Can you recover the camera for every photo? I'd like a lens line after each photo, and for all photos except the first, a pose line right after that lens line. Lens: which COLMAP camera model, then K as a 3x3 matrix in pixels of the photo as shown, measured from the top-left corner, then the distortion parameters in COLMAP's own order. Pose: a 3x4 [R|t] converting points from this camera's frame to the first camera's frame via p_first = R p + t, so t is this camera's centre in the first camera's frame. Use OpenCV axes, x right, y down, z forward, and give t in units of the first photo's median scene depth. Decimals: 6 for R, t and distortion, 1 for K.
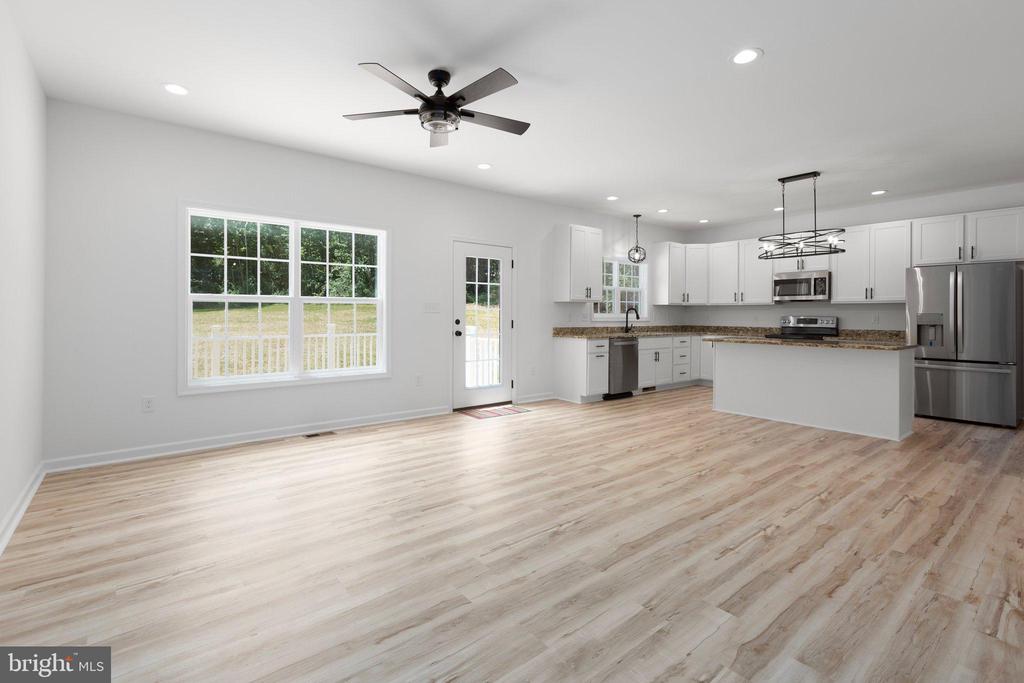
lens RADIAL K [[470.1, 0, 506.0], [0, 470.1, 309.2], [0, 0, 1]] dist [-0.002616, 0.000509]
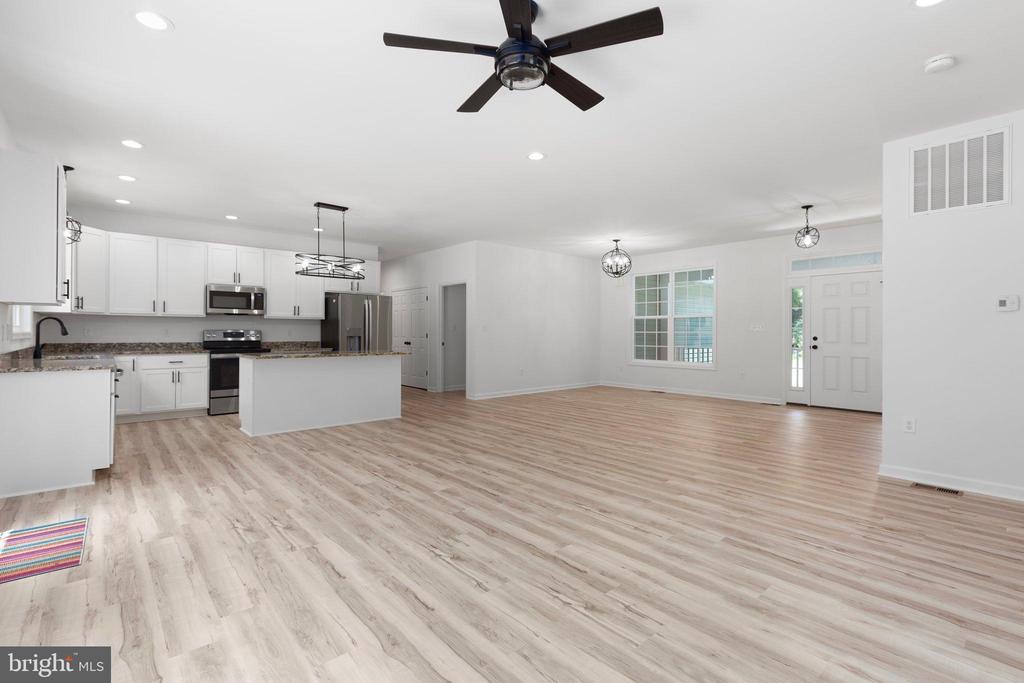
lens RADIAL K [[470.1, 0, 509.8], [0, 470.1, 335.0], [0, 0, 1]] dist [-0.002616, 0.000509]
pose [[-0.049559, -0.013599, 0.998679, -0.459233], [-0.018254, 0.999753, 0.012708, 0.003071], [-0.998604, -0.017600, -0.049795, 0.549968]]
